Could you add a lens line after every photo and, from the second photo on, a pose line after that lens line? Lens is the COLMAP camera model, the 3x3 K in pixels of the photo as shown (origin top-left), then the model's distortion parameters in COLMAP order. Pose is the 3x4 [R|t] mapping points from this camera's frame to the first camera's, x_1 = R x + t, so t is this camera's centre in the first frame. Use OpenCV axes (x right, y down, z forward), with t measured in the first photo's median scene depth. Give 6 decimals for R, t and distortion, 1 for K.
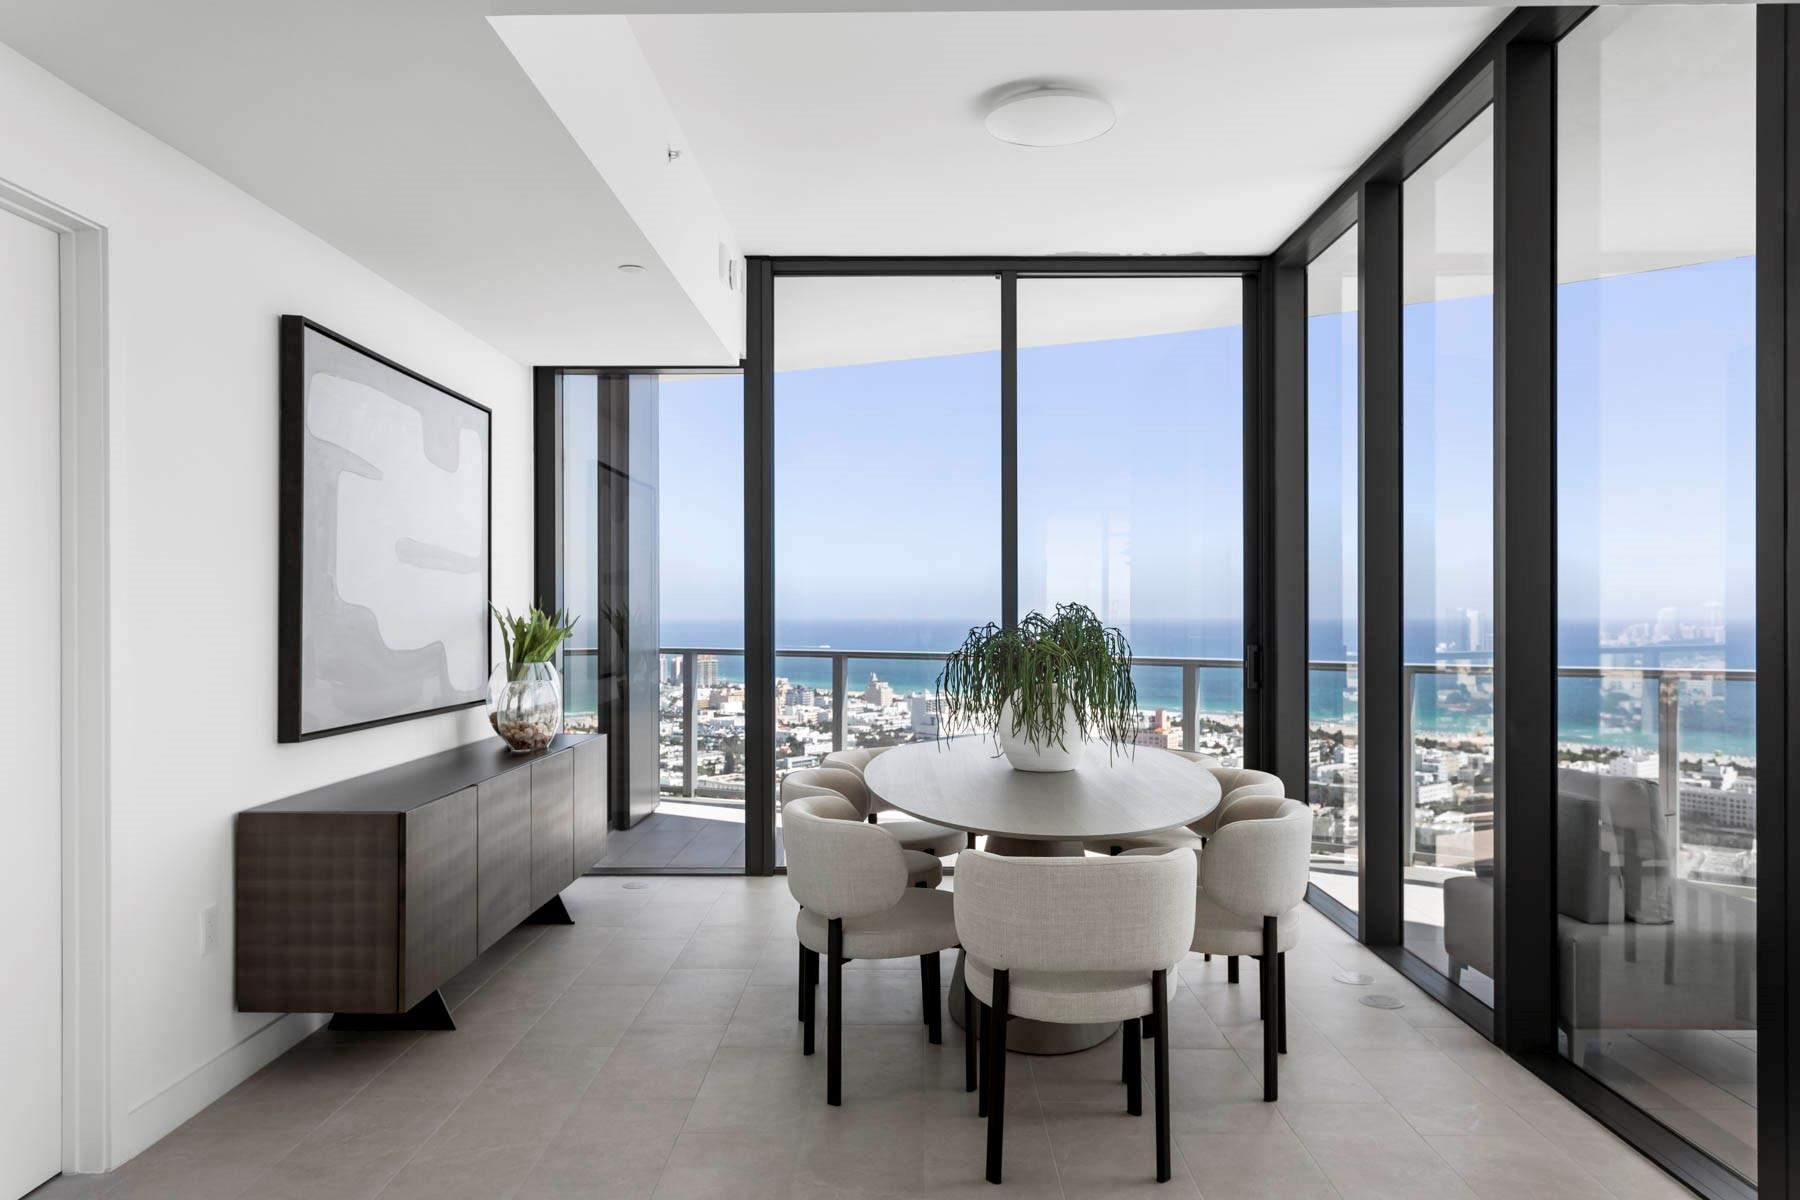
lens RADIAL K [[1254.1, 0, 902.3], [0, 1254.1, 604.6], [0, 0, 1]] dist [0.002828, 0.000559]
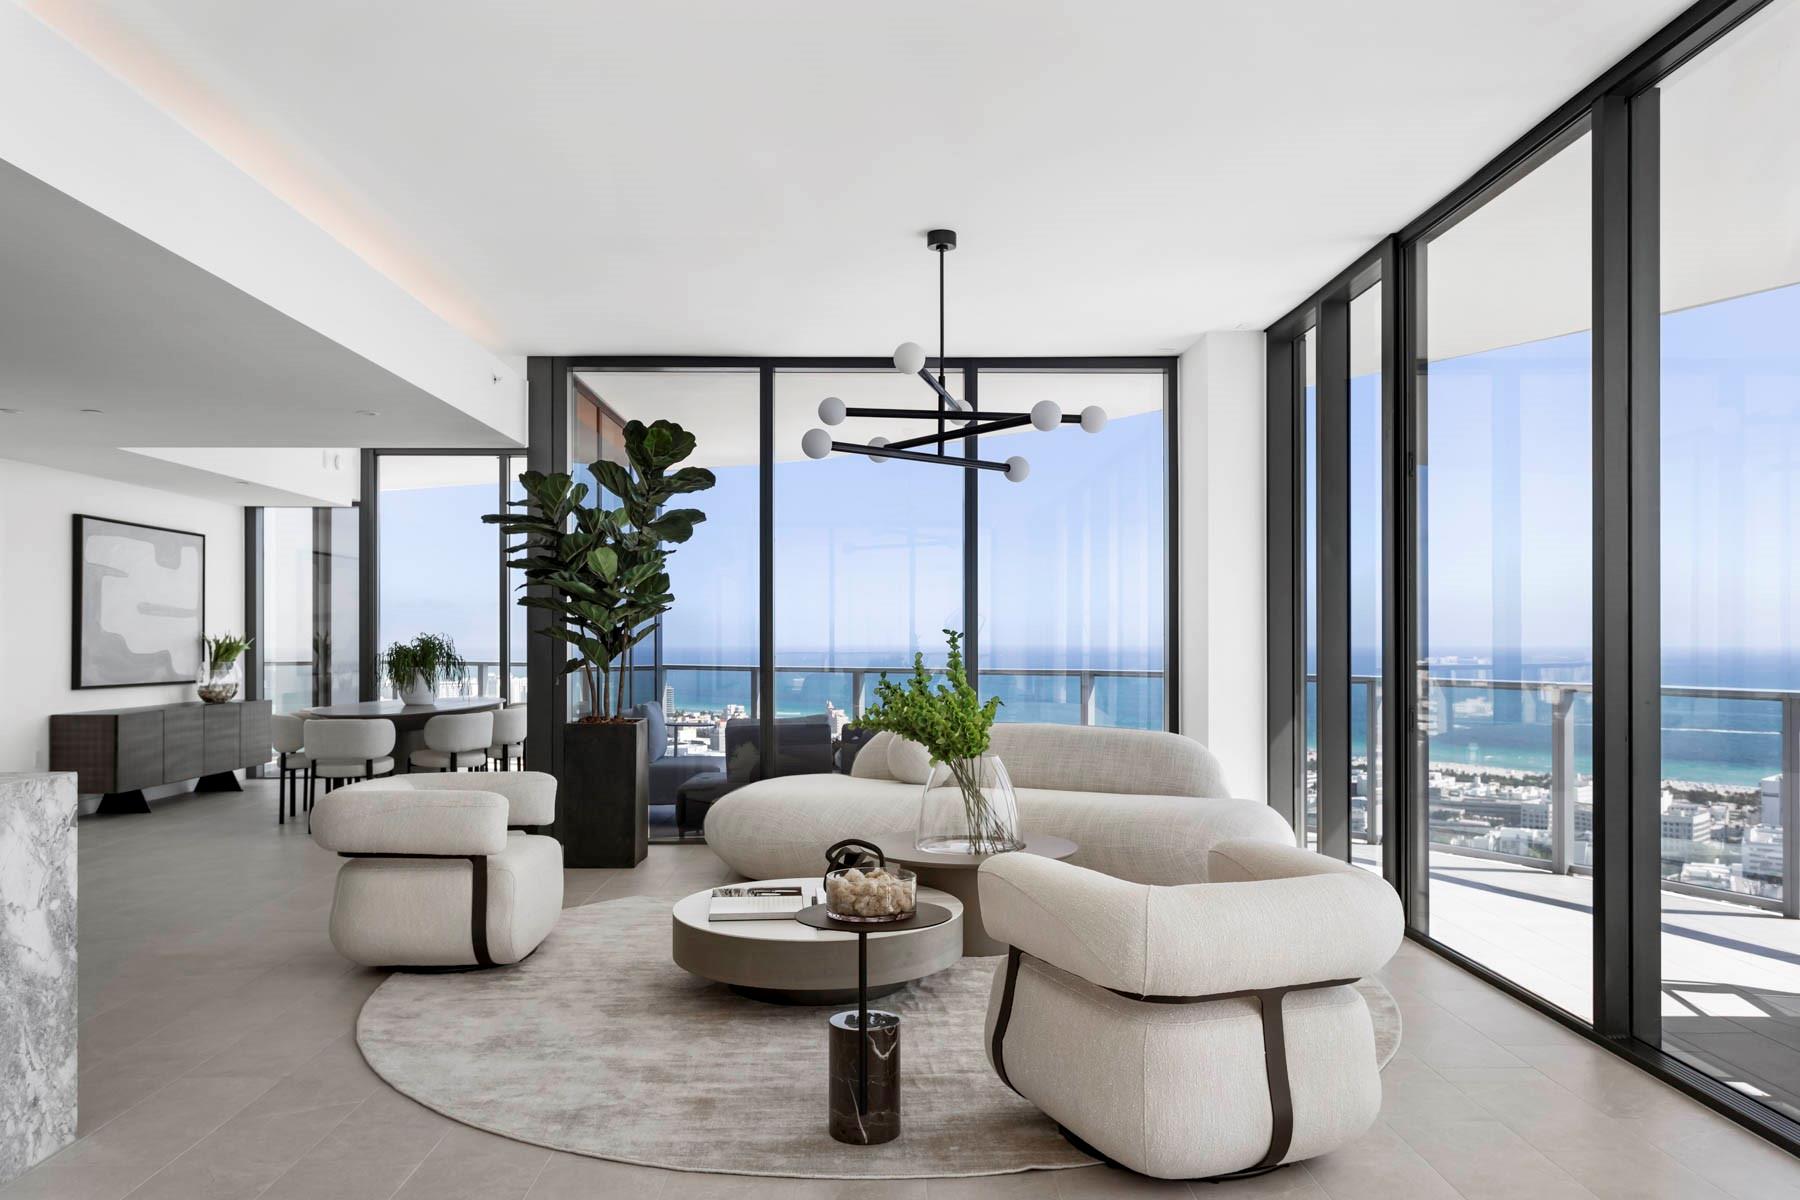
lens RADIAL K [[1273.0, 0, 903.2], [0, 1273.0, 633.0], [0, 0, 1]] dist [0.003984, 0.001188]
pose [[0.999734, 0.000521, 0.023056, 0.726822], [-0.000531, 1.000000, 0.000432, -0.000904], [-0.023056, -0.000444, 0.999734, -1.036833]]
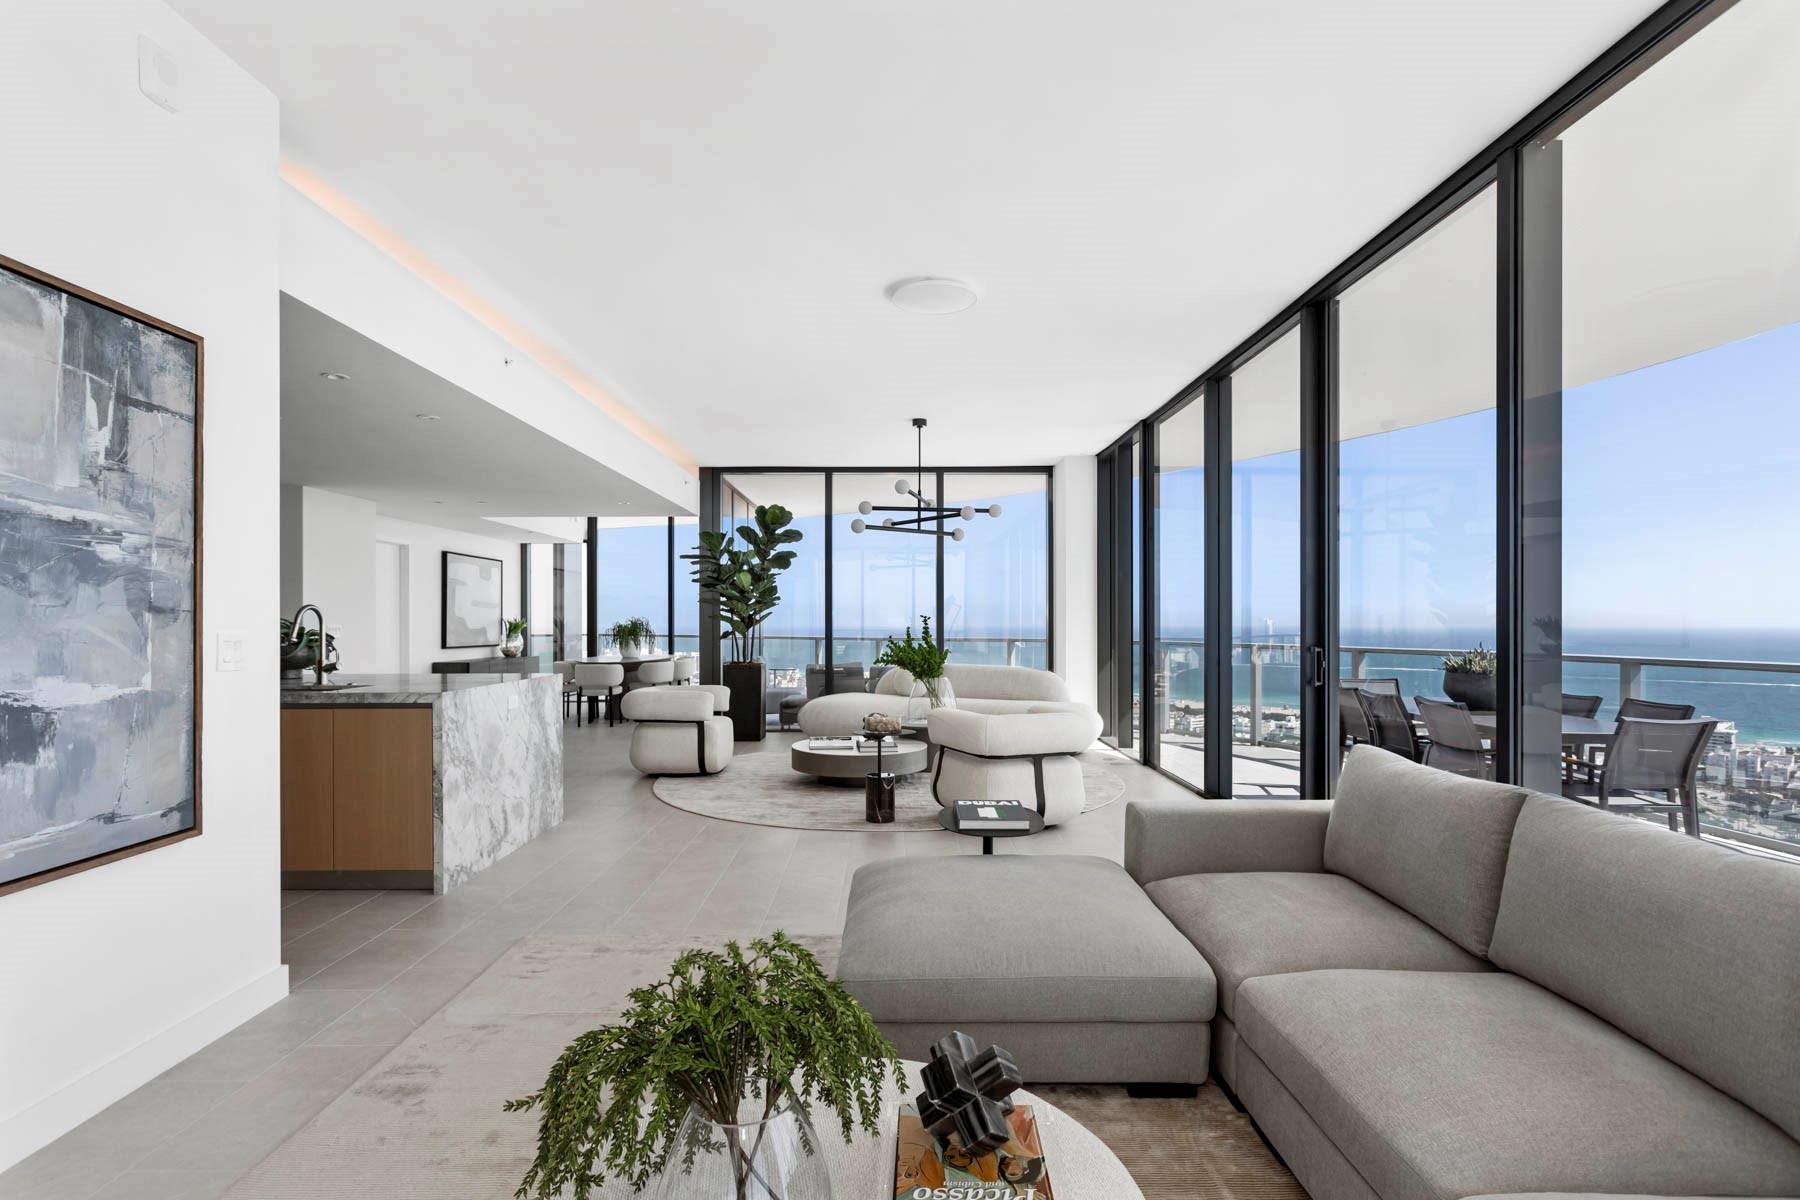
lens RADIAL K [[909.6, 0, 893.3], [0, 909.6, 620.5], [0, 0, 1]] dist [-0.002155, 0.001511]
pose [[0.999996, 0.000552, 0.002848, 0.734544], [-0.000564, 0.999991, 0.004261, -0.001494], [-0.002846, -0.004263, 0.999987, -1.492257]]
